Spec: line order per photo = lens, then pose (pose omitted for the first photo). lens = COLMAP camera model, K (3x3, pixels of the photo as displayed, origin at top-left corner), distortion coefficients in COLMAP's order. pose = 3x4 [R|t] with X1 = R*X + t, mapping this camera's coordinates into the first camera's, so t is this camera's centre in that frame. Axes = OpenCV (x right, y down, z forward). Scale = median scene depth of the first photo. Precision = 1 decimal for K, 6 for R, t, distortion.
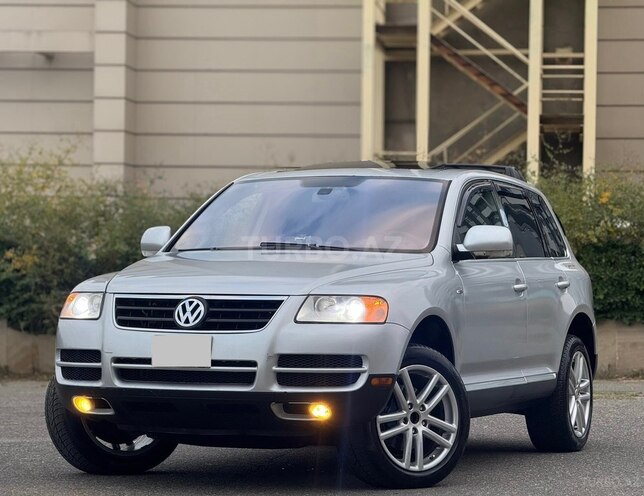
lens RADIAL K [[2357.5, 0, 322.0], [0, 2357.5, 248.0], [0, 0, 1]] dist [0.180850, 0.099846]
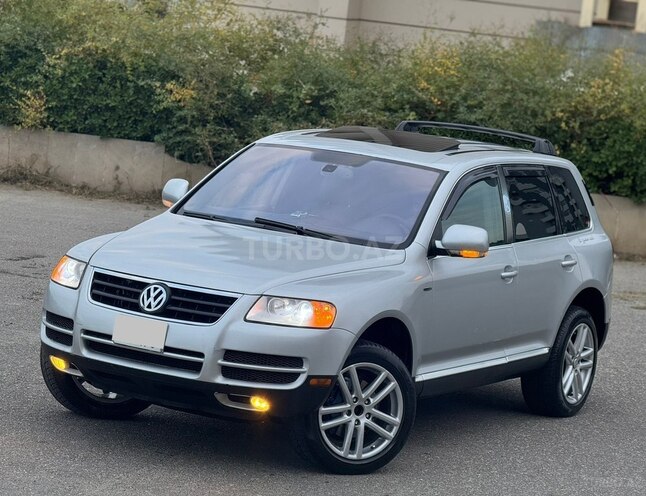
lens RADIAL K [[2364.8, 0, 323.0], [0, 2364.8, 248.0], [0, 0, 1]] dist [0.180850, 0.099846]
pose [[0.986396, 0.112112, -0.120224, 0.145370], [-0.096944, 0.987365, 0.125350, -0.135656], [0.132758, -0.111990, 0.984801, -0.058342]]
